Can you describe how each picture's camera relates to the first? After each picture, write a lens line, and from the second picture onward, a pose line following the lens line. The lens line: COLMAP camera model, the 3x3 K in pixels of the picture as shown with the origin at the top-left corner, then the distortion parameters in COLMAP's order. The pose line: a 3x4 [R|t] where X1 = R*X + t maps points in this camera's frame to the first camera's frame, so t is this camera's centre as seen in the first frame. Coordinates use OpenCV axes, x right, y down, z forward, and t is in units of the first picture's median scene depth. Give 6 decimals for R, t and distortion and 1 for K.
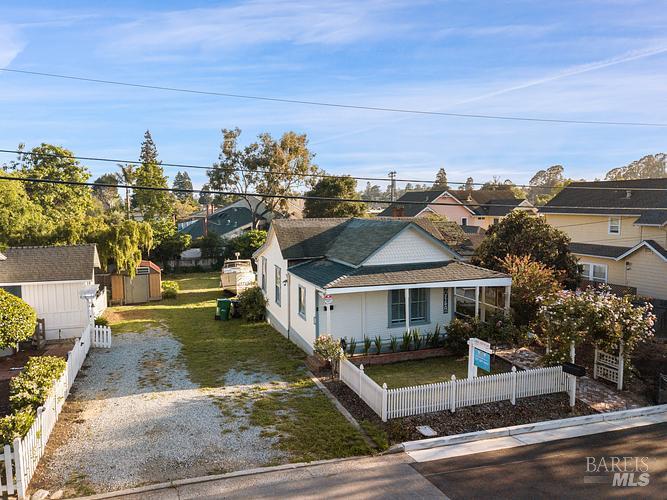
lens RADIAL K [[516.8, 0, 329.7], [0, 516.8, 250.0], [0, 0, 1]] dist [0.027174, 0.001444]
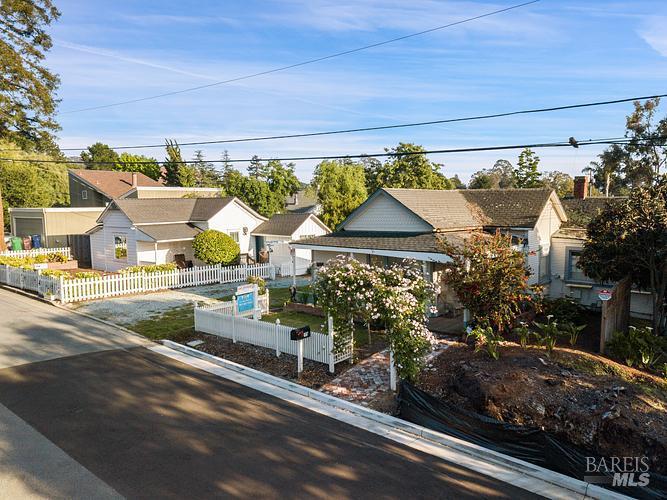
lens RADIAL K [[516.8, 0, 329.7], [0, 516.8, 250.0], [0, 0, 1]] dist [0.027174, 0.001444]
pose [[0.488662, 0.077754, -0.869002, 1.379864], [-0.072126, 0.996212, 0.048578, 0.030754], [0.869487, 0.038939, 0.492419, 0.617536]]
